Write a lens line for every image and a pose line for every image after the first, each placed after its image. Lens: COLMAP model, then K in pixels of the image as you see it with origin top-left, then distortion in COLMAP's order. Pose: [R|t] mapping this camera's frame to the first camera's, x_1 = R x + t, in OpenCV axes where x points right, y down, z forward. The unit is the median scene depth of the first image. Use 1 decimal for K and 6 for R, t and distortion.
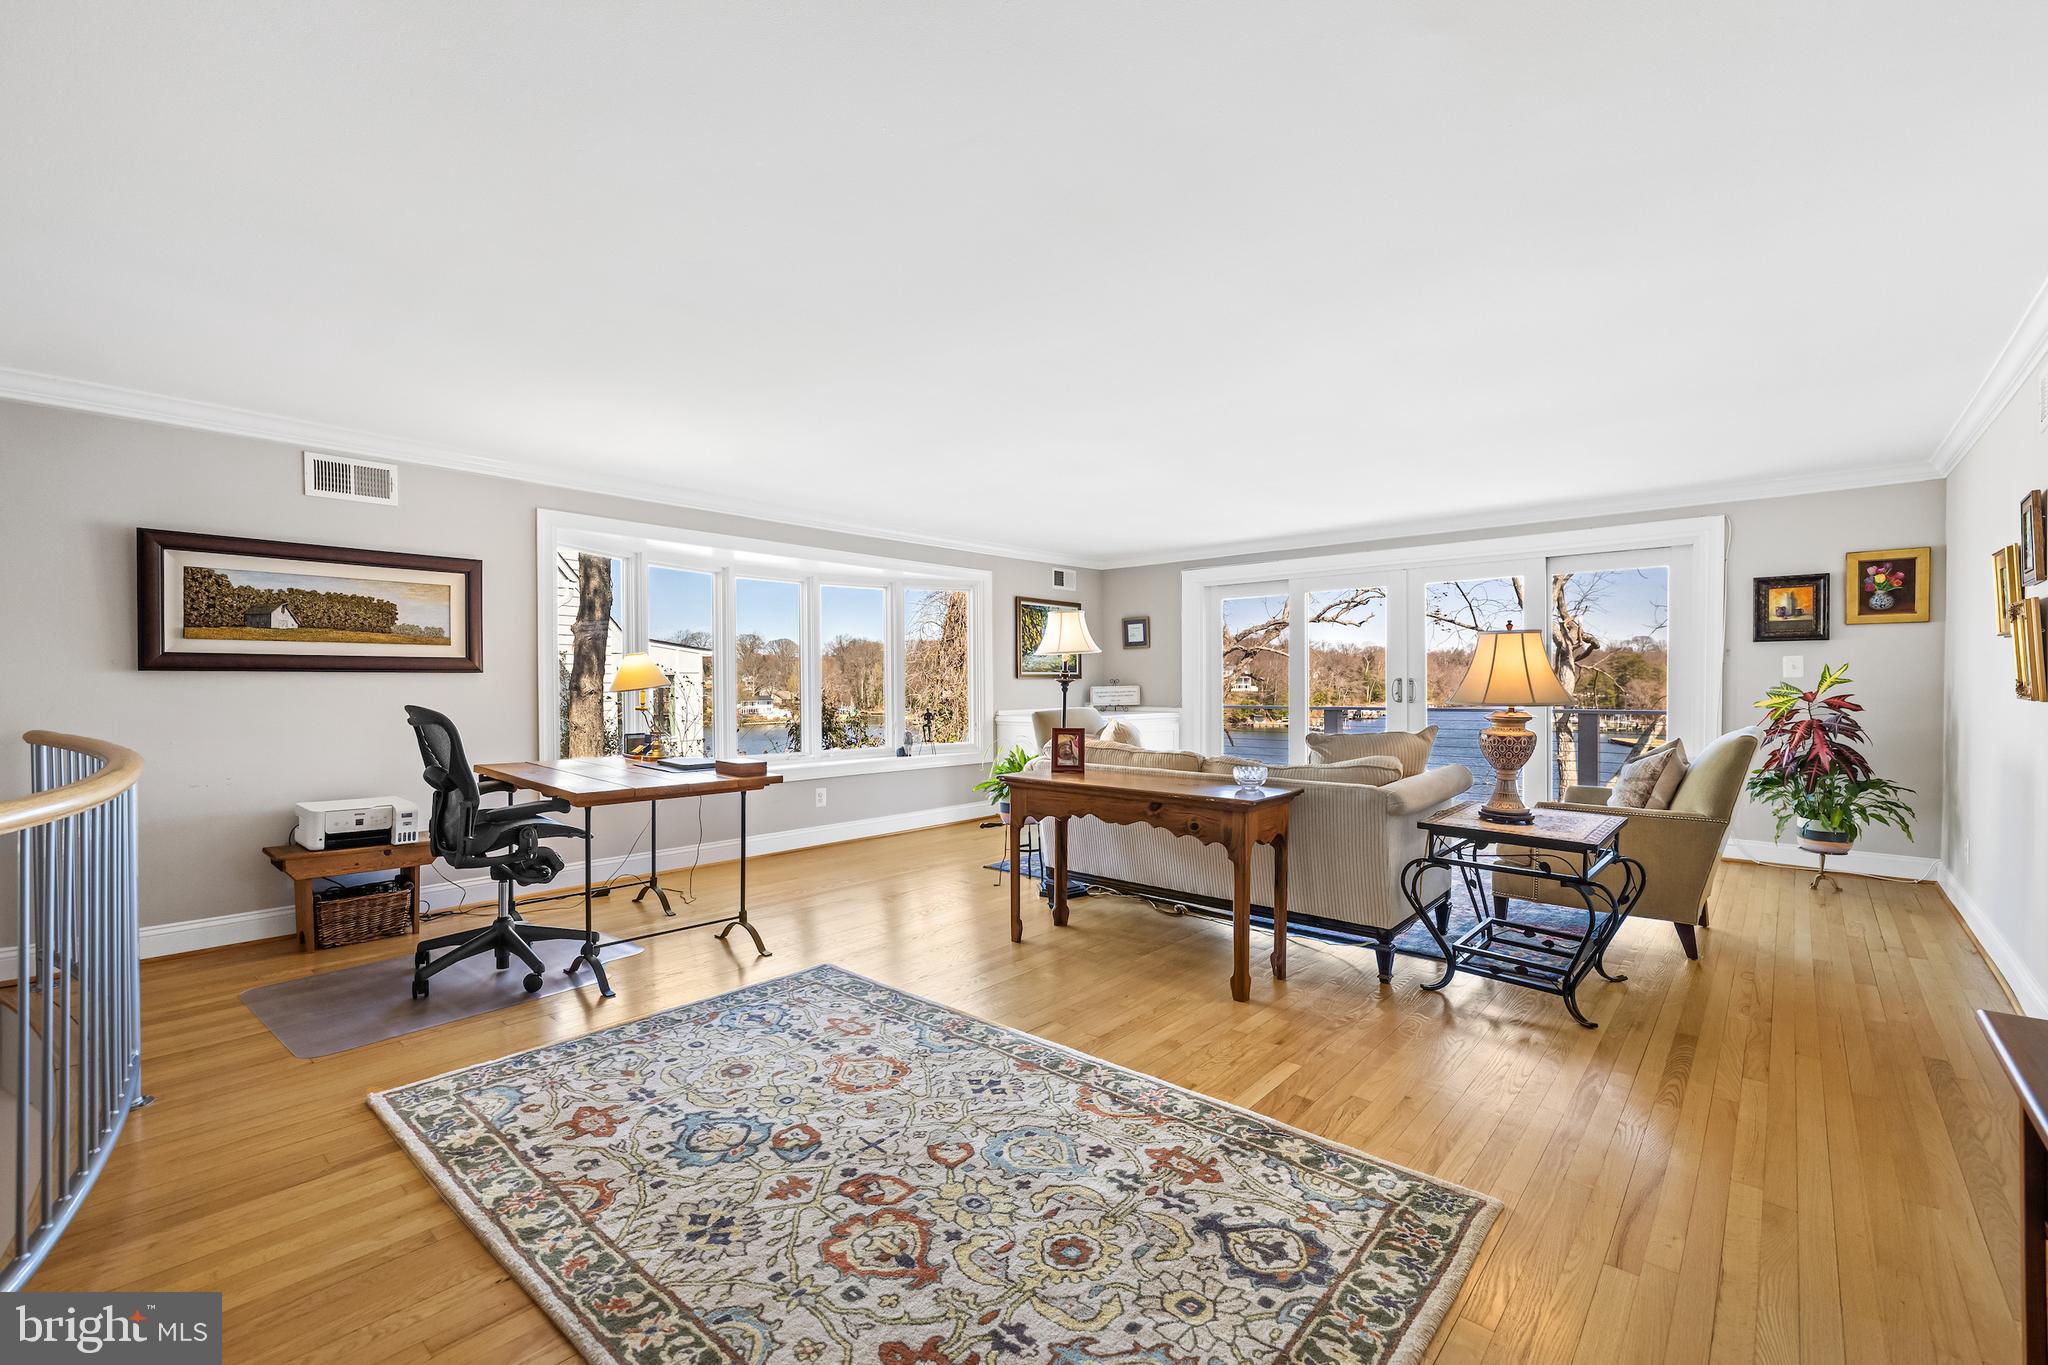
lens RADIAL K [[863.4, 0, 1018.5], [0, 863.4, 688.6], [0, 0, 1]] dist [0.000281, -0.000359]
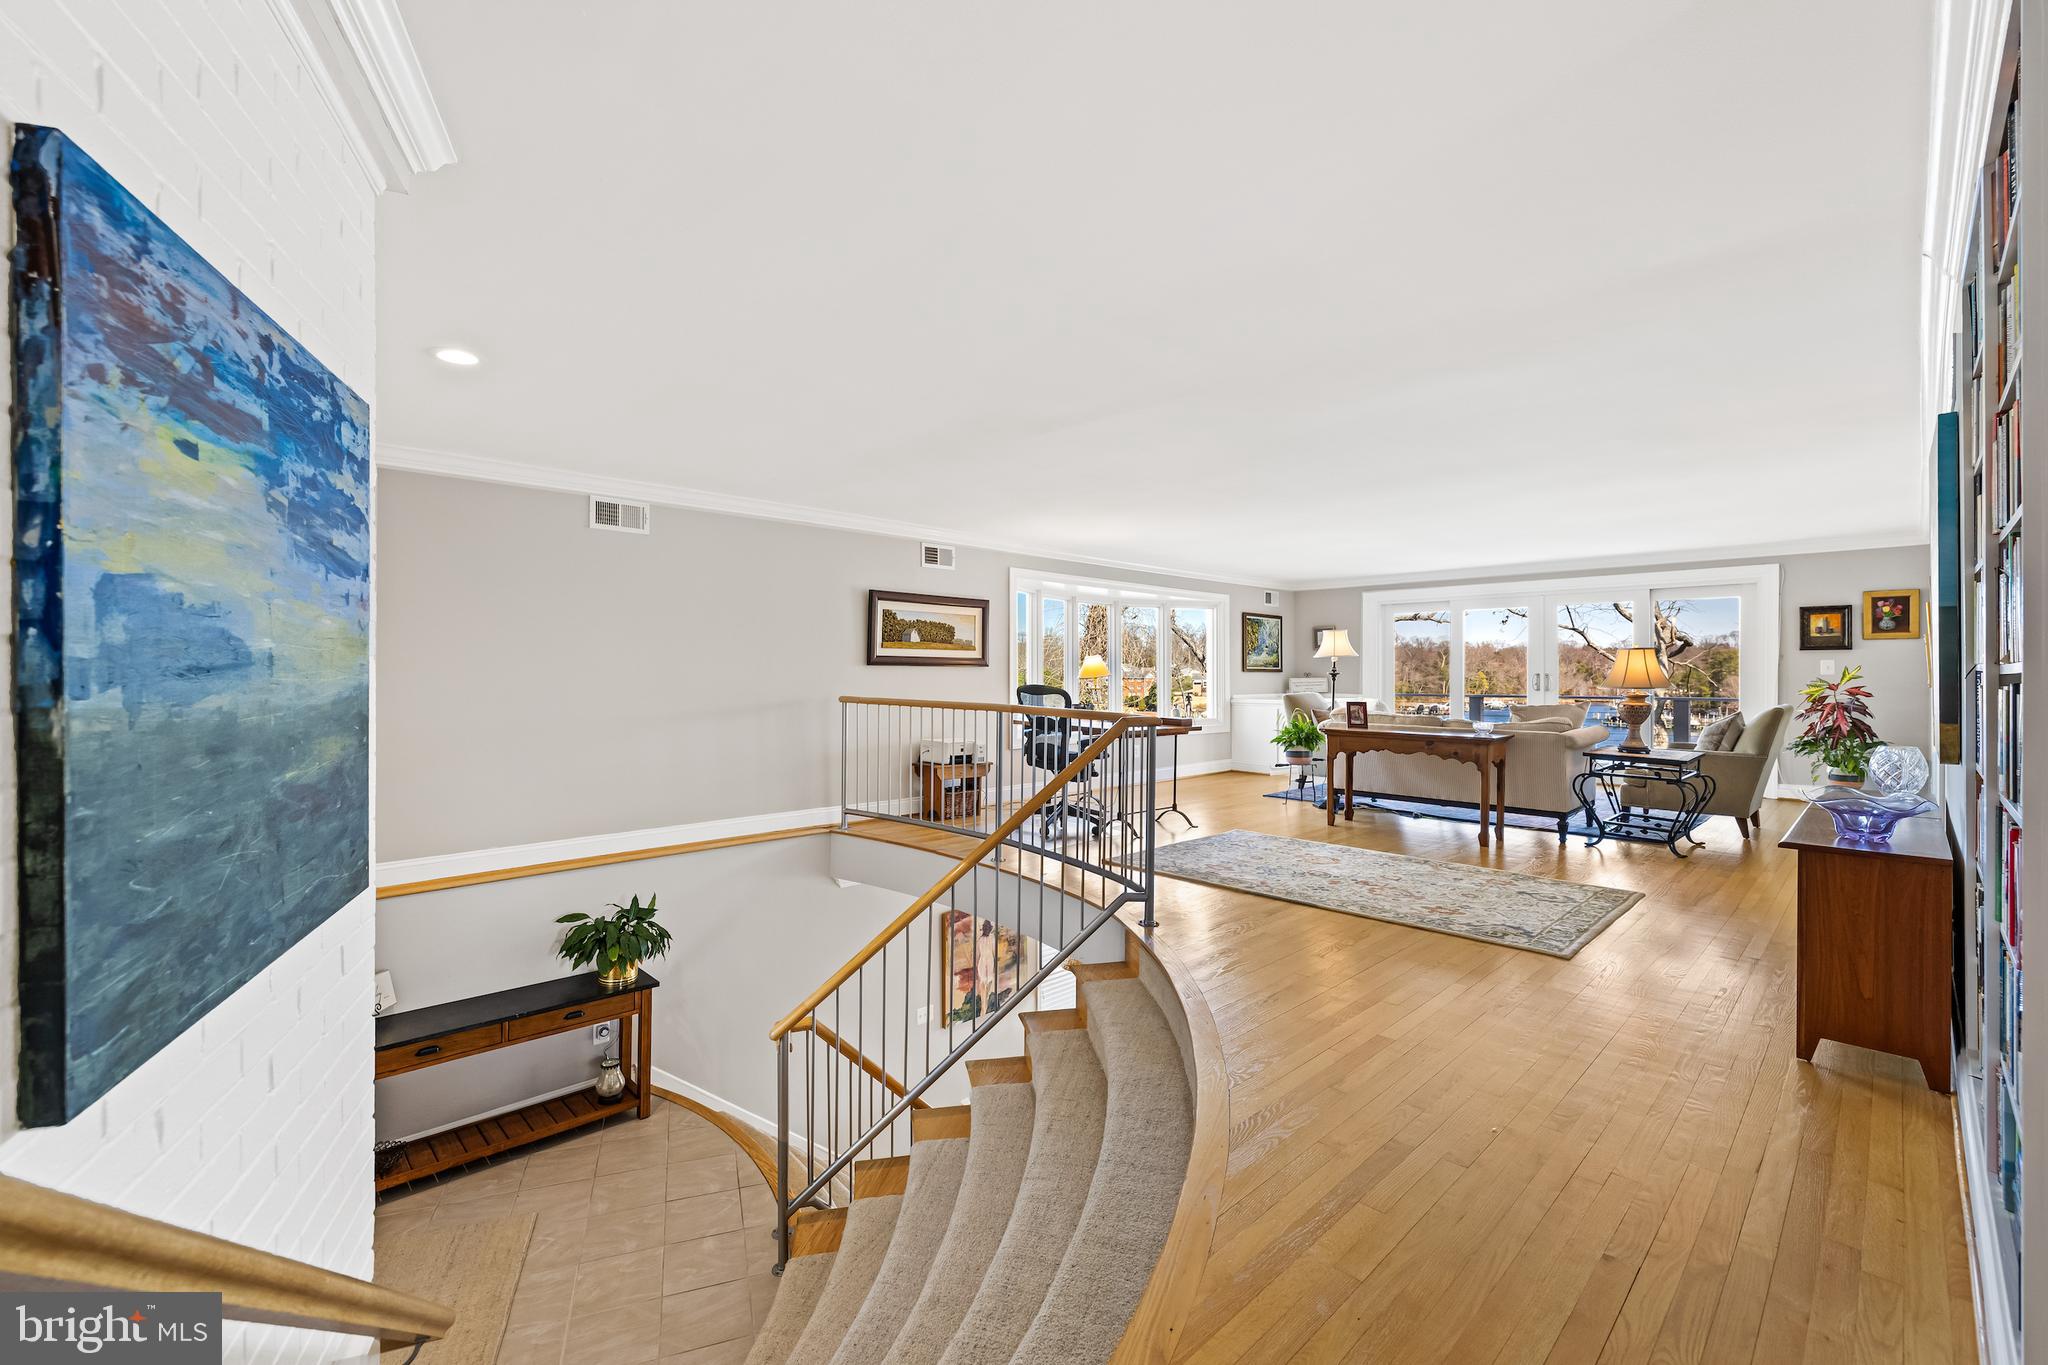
lens RADIAL K [[863.4, 0, 1016.4], [0, 863.4, 672.1], [0, 0, 1]] dist [0.000281, -0.000359]
pose [[0.997335, 0.006210, -0.072699, -0.428385], [-0.006980, 0.999922, -0.010339, 0.008660], [0.072629, 0.010819, 0.997300, -0.647161]]
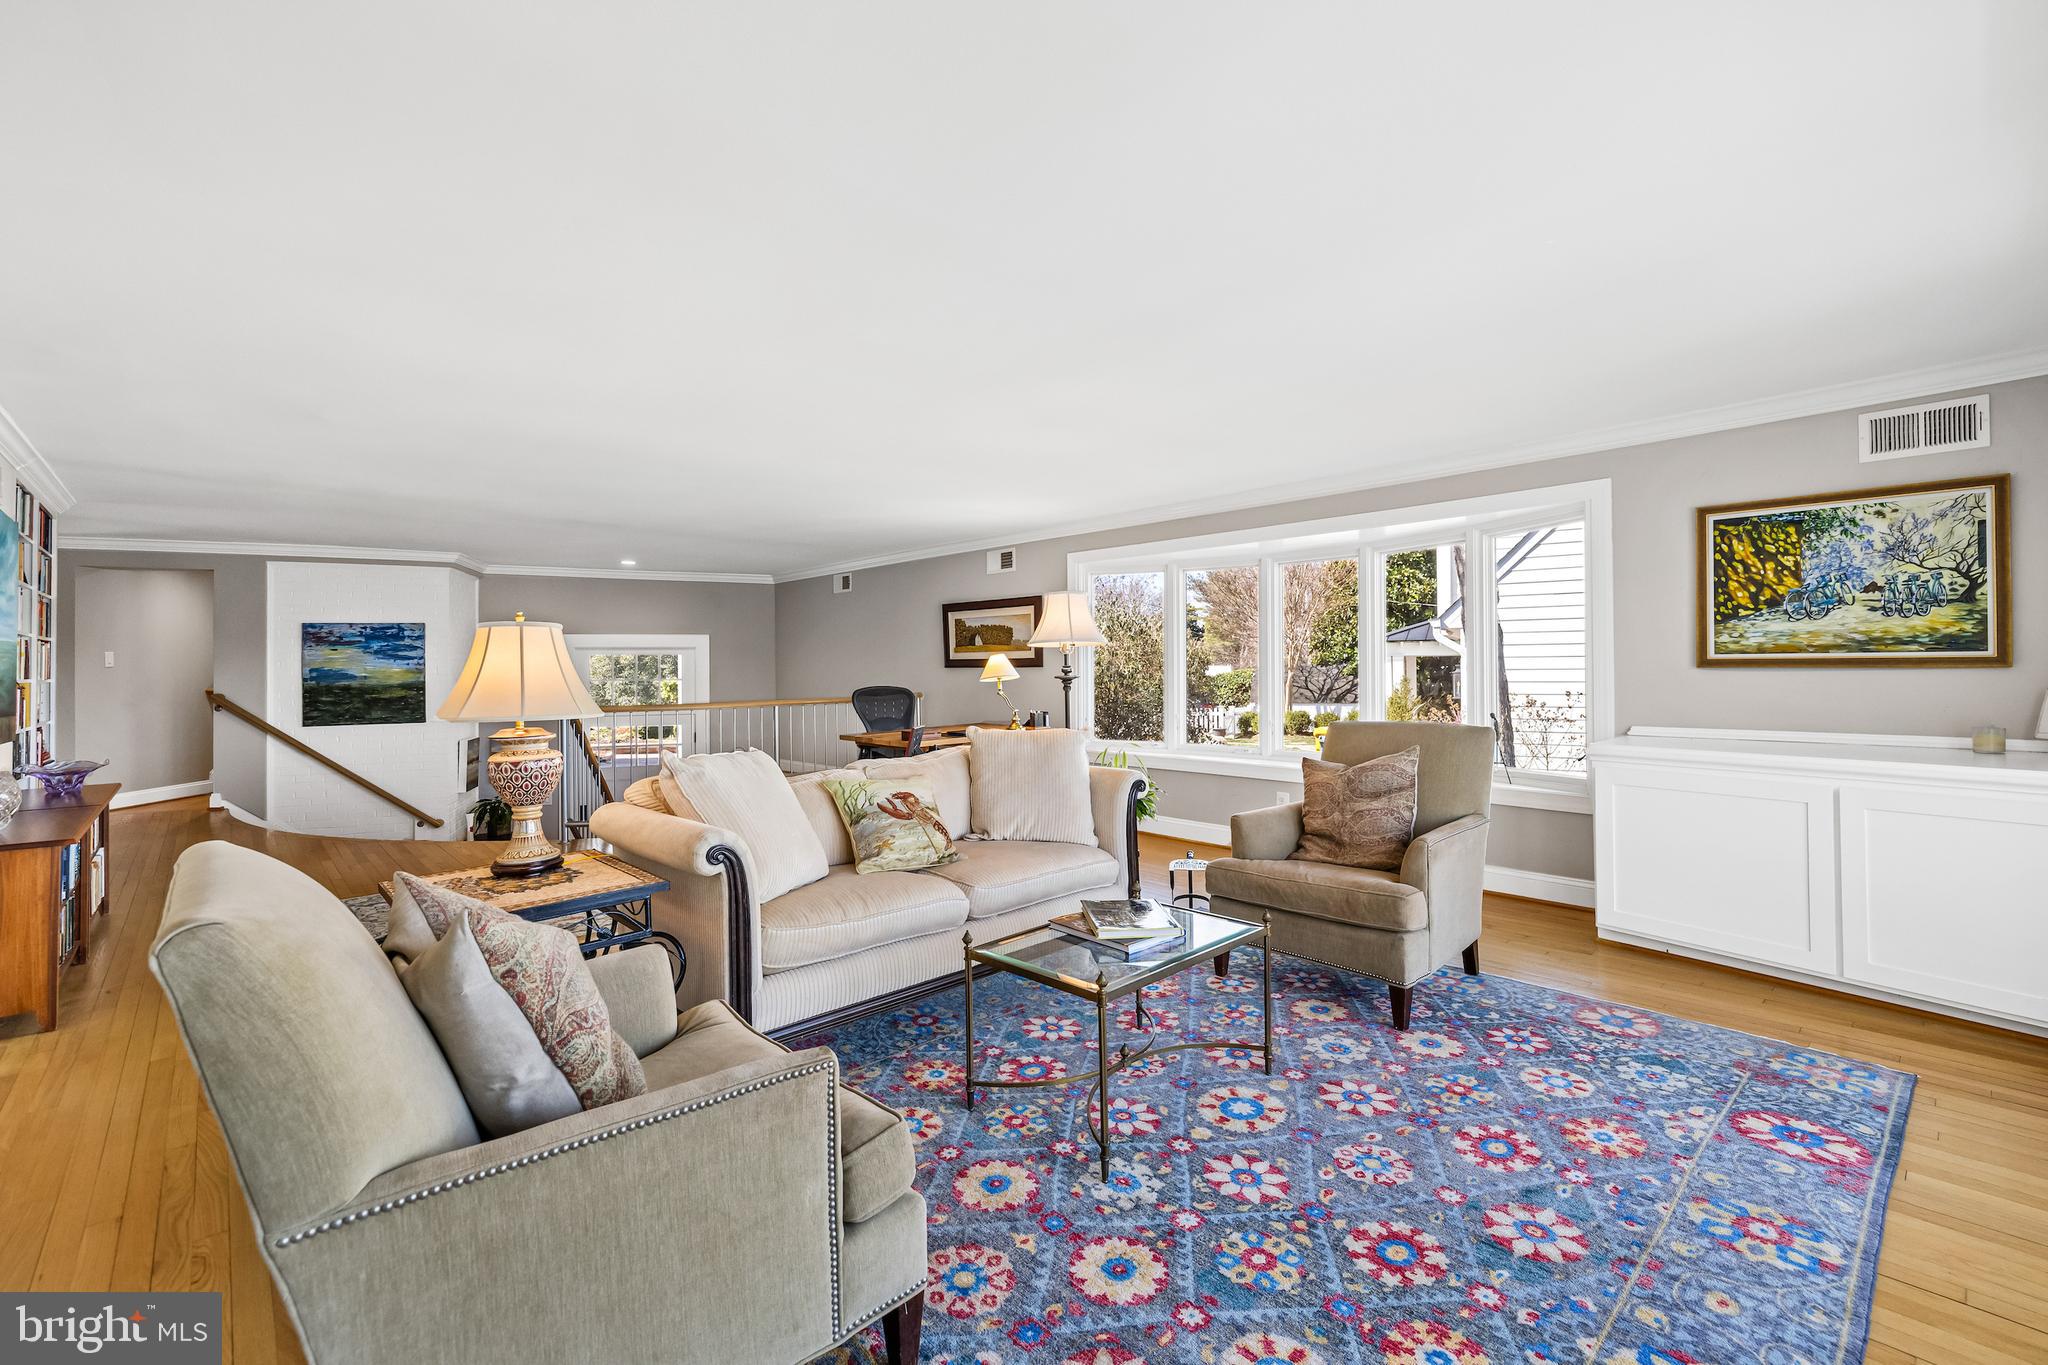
lens RADIAL K [[863.4, 0, 1010.9], [0, 863.4, 671.0], [0, 0, 1]] dist [0.000281, -0.000359]
pose [[-0.094537, 0.003453, -0.995515, 0.903052], [-0.003740, 0.999986, 0.003823, -0.016675], [0.995514, 0.004084, -0.094523, 1.053527]]
